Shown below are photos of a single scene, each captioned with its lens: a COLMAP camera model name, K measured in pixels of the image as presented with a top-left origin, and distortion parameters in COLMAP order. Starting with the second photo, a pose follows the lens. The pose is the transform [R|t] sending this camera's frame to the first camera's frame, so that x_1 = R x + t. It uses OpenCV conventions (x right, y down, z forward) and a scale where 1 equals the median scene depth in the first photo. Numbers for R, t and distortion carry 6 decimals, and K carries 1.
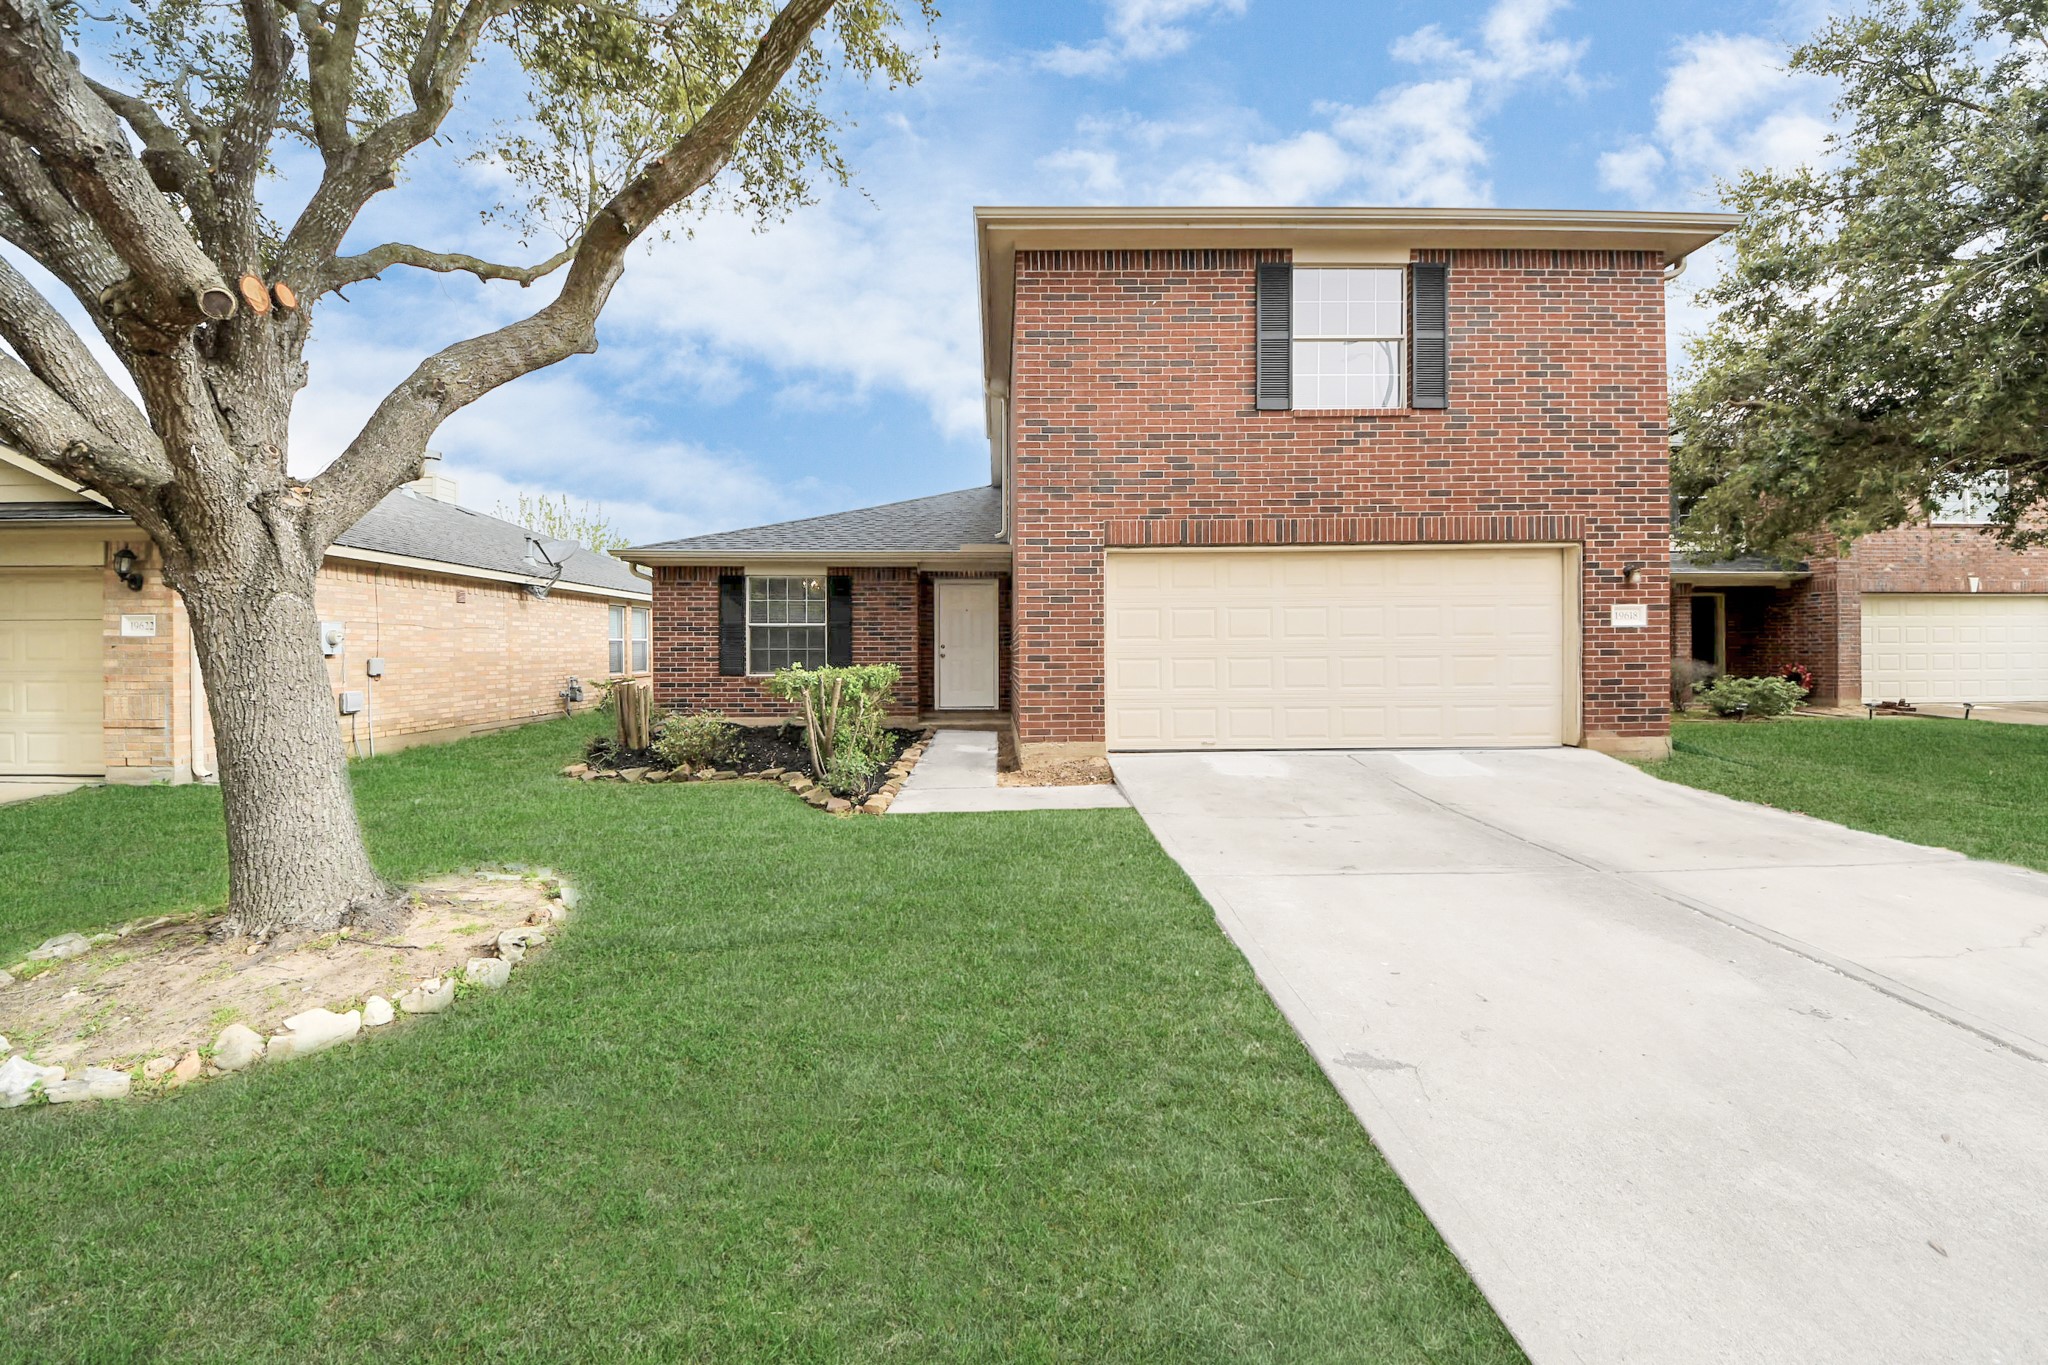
lens RADIAL K [[715.9, 0, 977.5], [0, 715.9, 669.6], [0, 0, 1]] dist [0.011623, -0.010295]
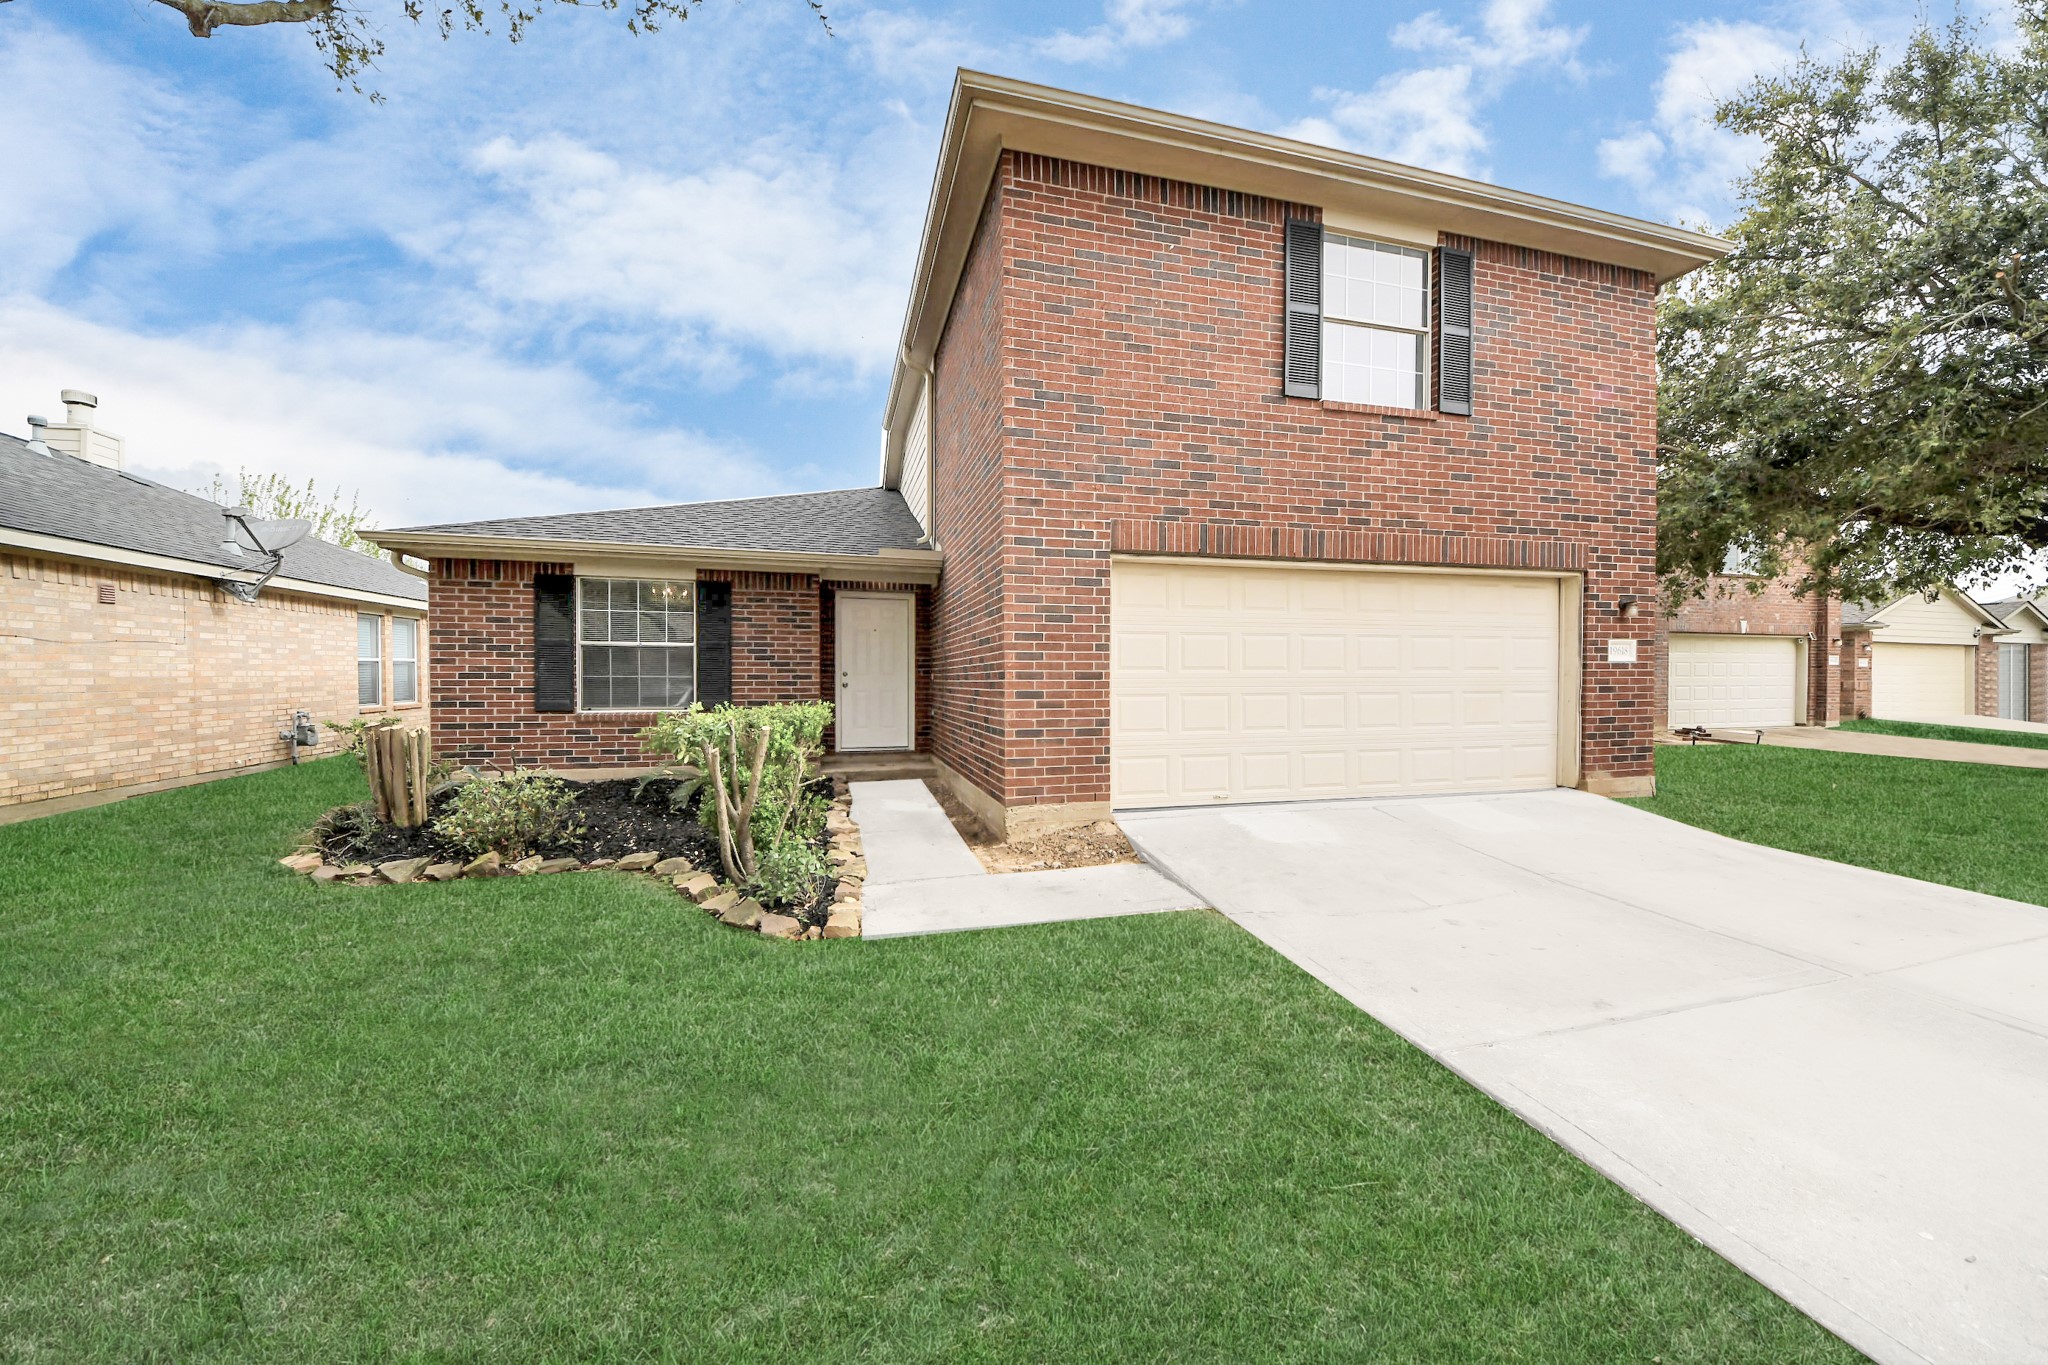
lens RADIAL K [[733.3, 0, 1011.4], [0, 733.3, 700.8], [0, 0, 1]] dist [0.012735, -0.014212]
pose [[0.968653, -0.001487, 0.248414, -0.127318], [-0.000700, 0.999962, 0.008712, -0.016402], [-0.248418, -0.008613, 0.968615, 0.250588]]
